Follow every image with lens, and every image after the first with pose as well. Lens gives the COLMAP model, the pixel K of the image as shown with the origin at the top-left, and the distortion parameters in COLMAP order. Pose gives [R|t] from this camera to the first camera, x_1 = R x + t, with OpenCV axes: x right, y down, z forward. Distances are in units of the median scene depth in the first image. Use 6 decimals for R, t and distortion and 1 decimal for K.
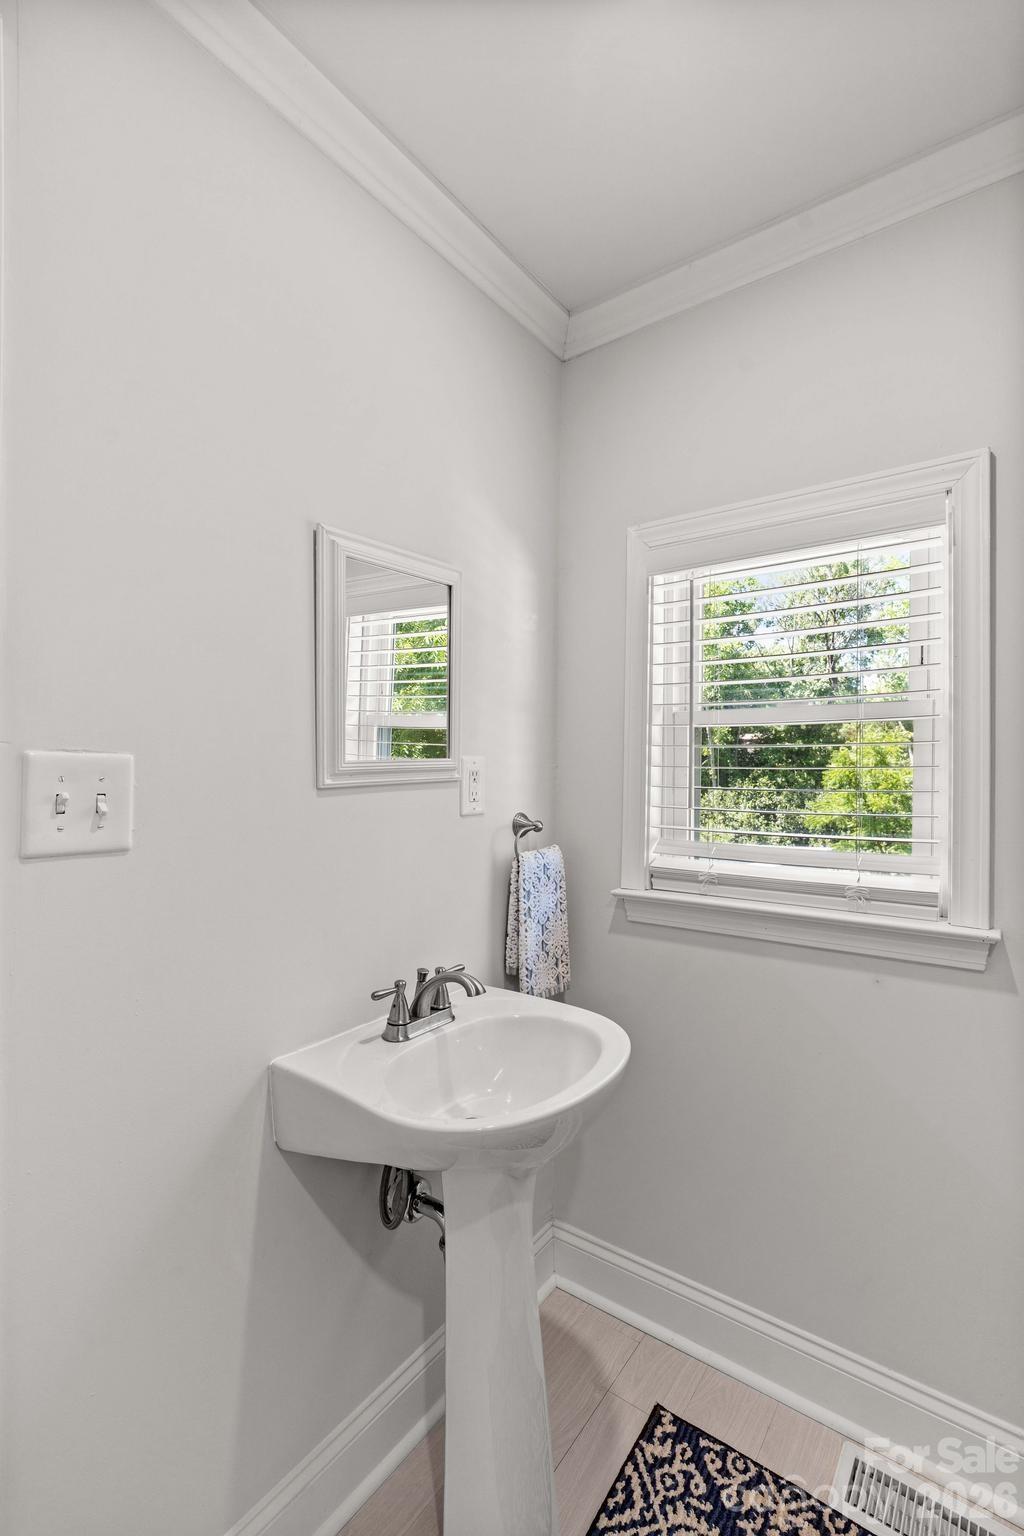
lens RADIAL K [[709.1, 0, 512.0], [0, 709.1, 768.0], [0, 0, 1]] dist [-0.018959, 0.006816]
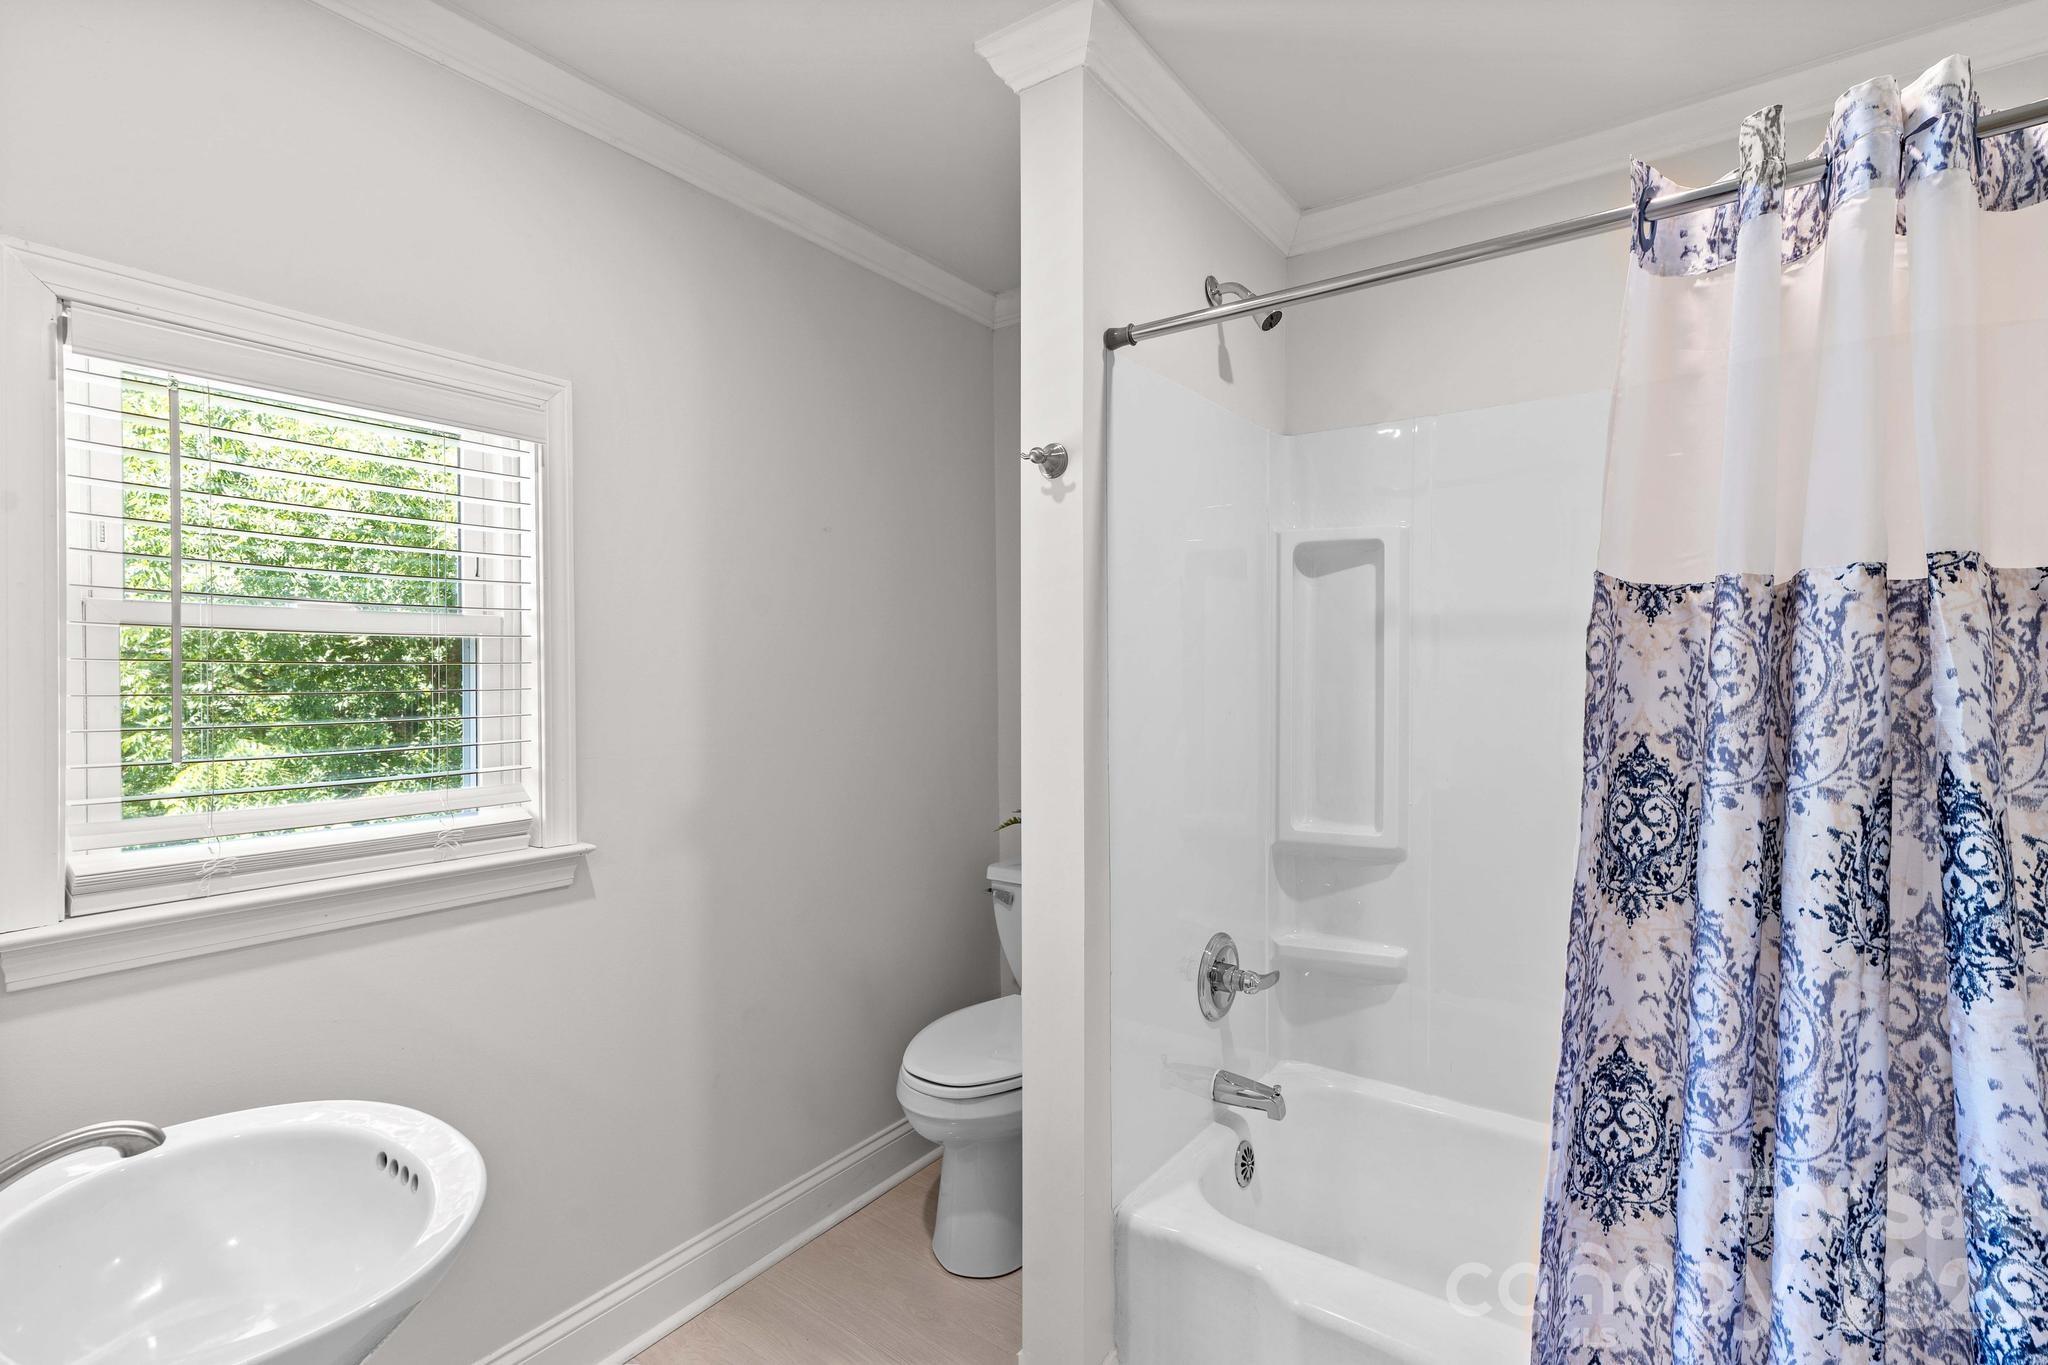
lens RADIAL K [[945.4, 0, 1020.3], [0, 945.4, 685.5], [0, 0, 1]] dist [-0.018959, 0.006816]
pose [[-0.021529, -0.010403, 0.999714, -0.693987], [0.007106, 0.999919, 0.010558, -0.015514], [-0.999743, 0.007332, -0.021454, 0.344764]]
